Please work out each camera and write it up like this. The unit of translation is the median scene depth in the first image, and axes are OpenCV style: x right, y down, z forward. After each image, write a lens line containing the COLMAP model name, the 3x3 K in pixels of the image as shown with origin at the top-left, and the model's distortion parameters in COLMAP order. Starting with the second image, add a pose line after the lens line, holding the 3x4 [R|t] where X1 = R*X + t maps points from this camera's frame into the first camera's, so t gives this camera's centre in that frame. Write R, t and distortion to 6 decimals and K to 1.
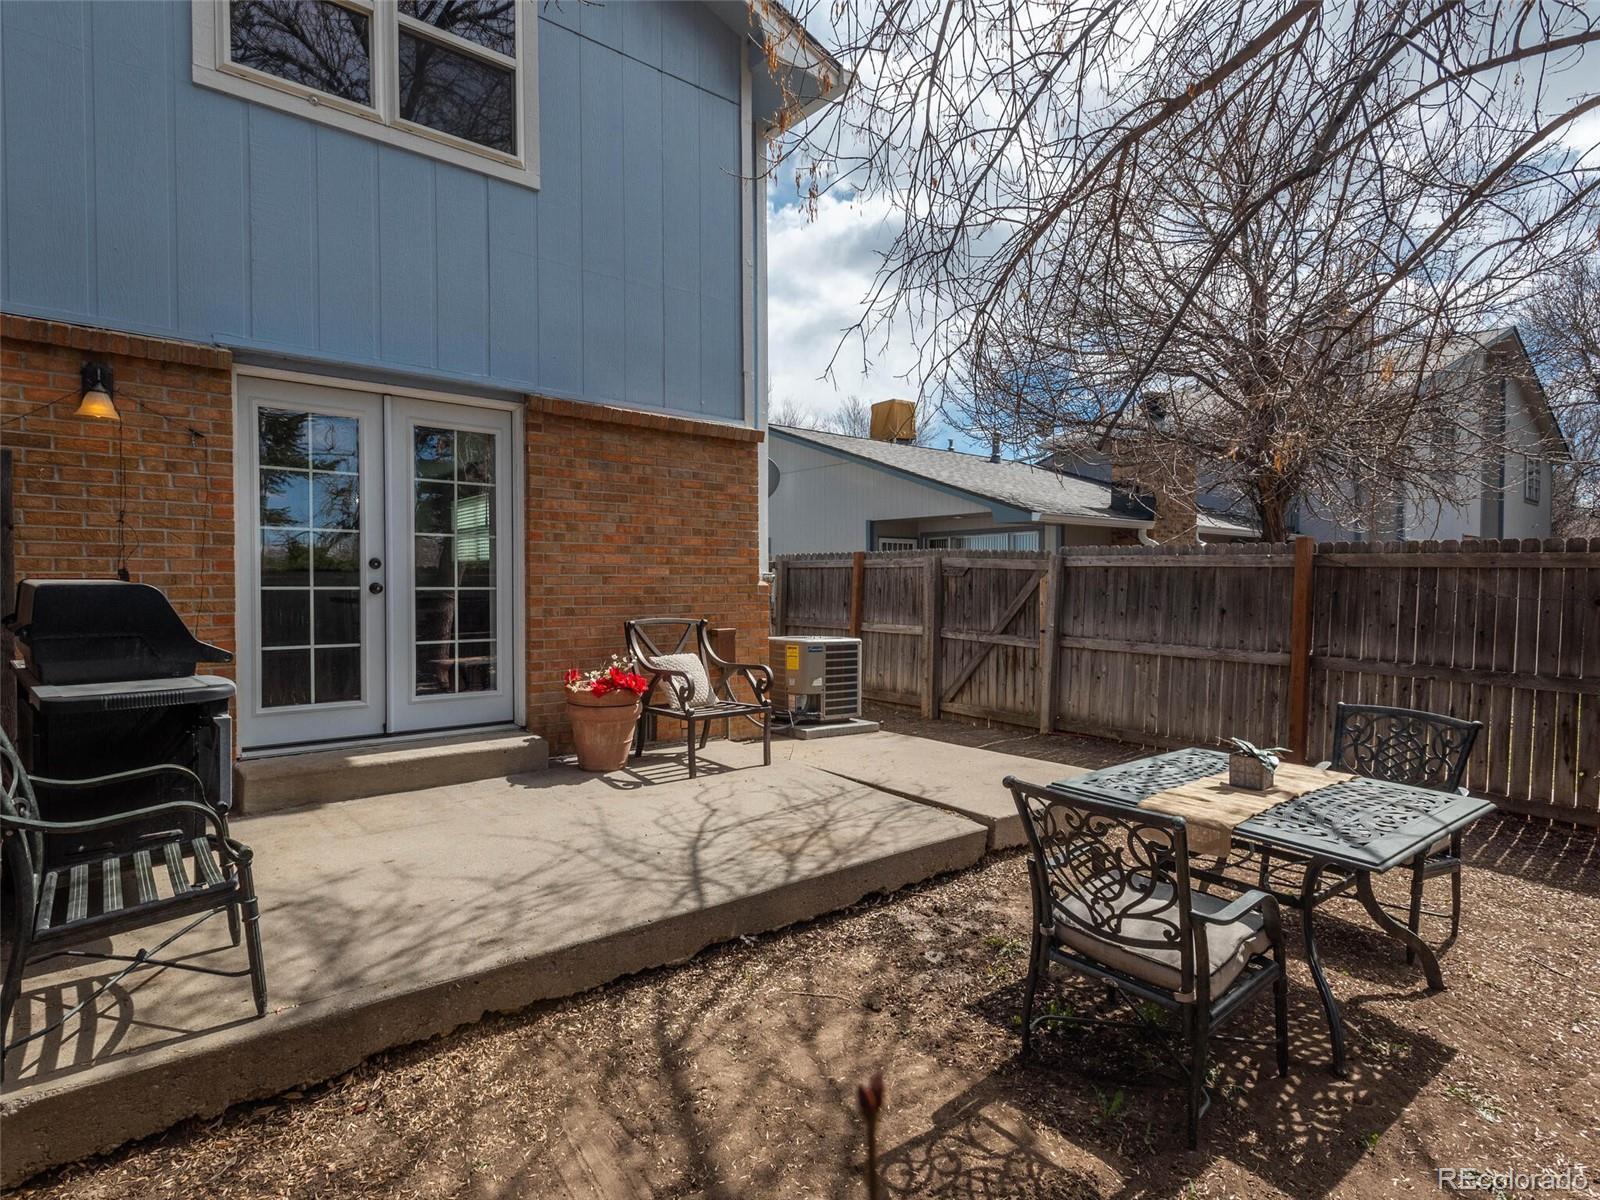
lens RADIAL K [[837.0, 0, 795.8], [0, 837.0, 614.3], [0, 0, 1]] dist [0.018681, -0.005920]
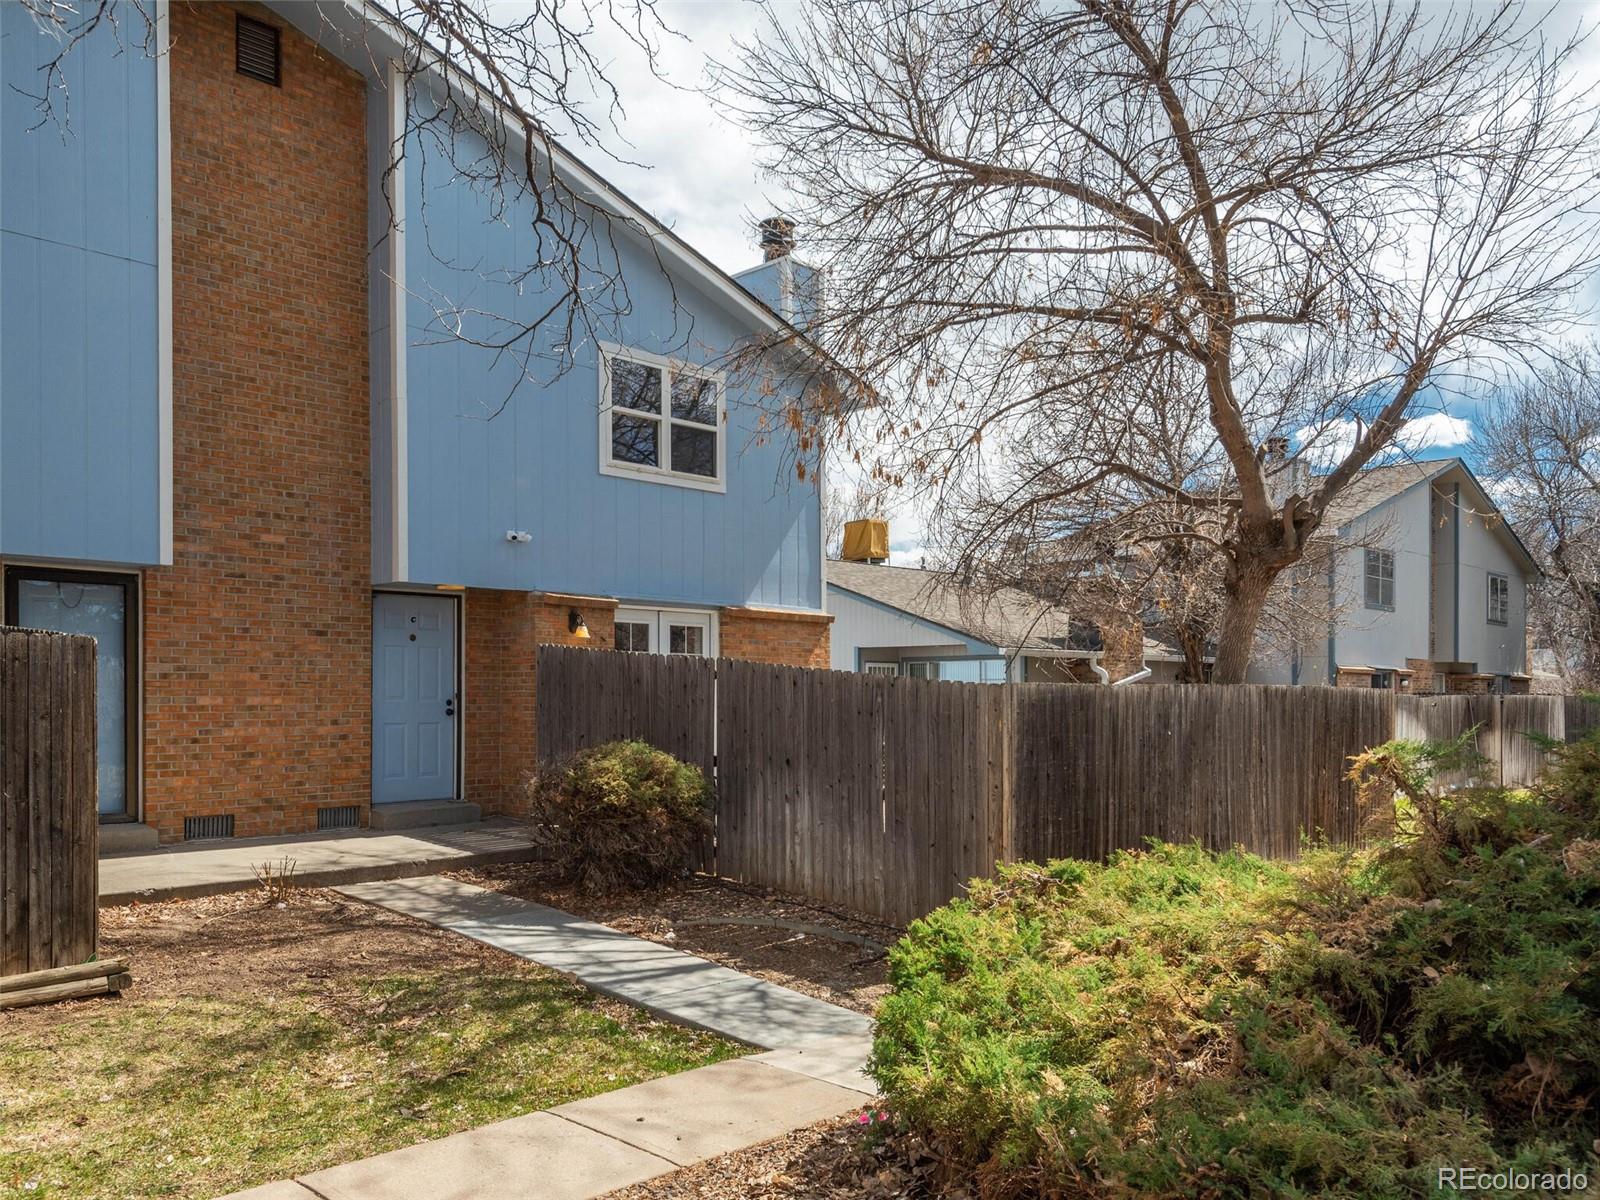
lens RADIAL K [[1227.7, 0, 792.5], [0, 1227.7, 601.9], [0, 0, 1]] dist [0.043031, -0.038335]
pose [[0.995089, 0.014008, 0.097988, -0.430213], [-0.003145, 0.993910, -0.110149, 0.023350], [-0.098934, 0.109300, 0.989073, -1.670114]]
